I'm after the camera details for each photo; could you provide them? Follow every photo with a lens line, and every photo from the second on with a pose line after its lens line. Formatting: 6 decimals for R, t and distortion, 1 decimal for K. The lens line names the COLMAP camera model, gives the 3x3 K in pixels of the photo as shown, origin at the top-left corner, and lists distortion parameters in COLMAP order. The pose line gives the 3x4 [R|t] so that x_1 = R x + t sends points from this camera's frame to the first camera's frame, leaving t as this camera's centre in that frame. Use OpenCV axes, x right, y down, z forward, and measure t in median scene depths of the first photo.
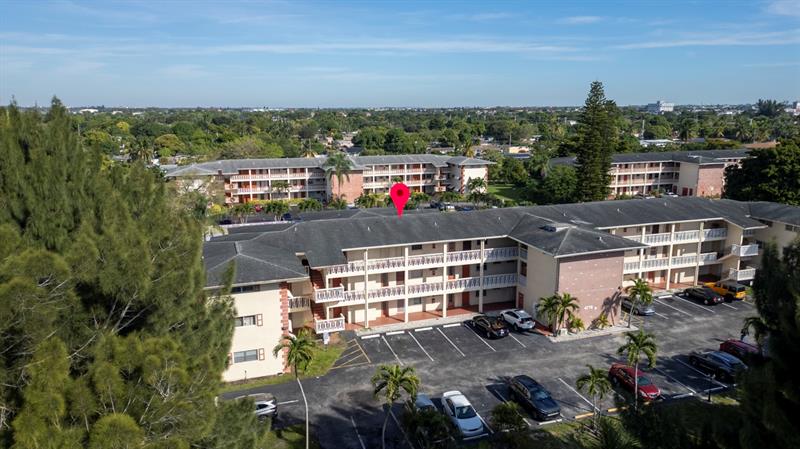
lens RADIAL K [[558.0, 0, 398.6], [0, 558.0, 225.3], [0, 0, 1]] dist [0.091857, -0.098540]
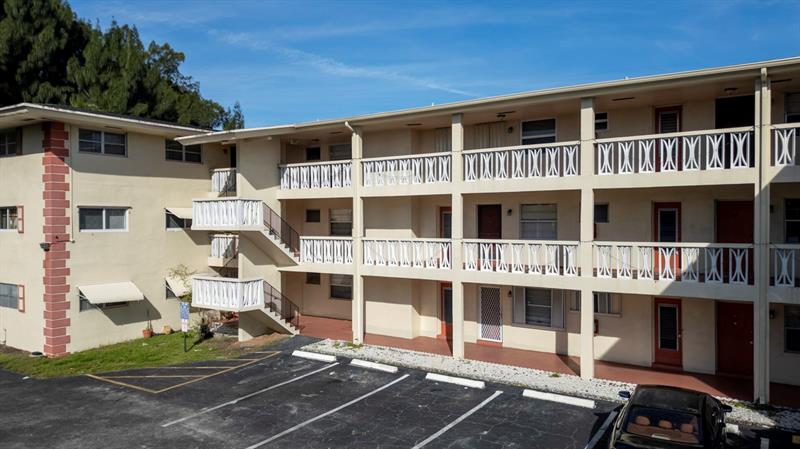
lens RADIAL K [[558.0, 0, 398.6], [0, 558.0, 225.3], [0, 0, 1]] dist [0.091857, -0.098540]
pose [[0.617699, 0.012337, -0.786317, 0.248918], [-0.162492, 0.980302, -0.112267, 0.139188], [0.769444, 0.197118, 0.607537, 0.758810]]
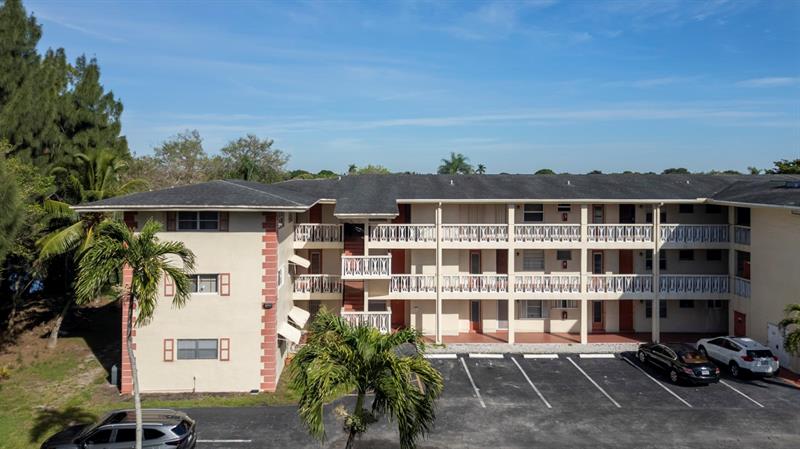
lens RADIAL K [[576.6, 0, 376.1], [0, 576.6, 182.5], [0, 0, 1]] dist [0.048146, -0.055543]
pose [[0.956269, 0.011693, -0.292256, 0.052739], [-0.068745, 0.980195, -0.185720, 0.131599], [0.284296, 0.197690, 0.938133, 0.379657]]
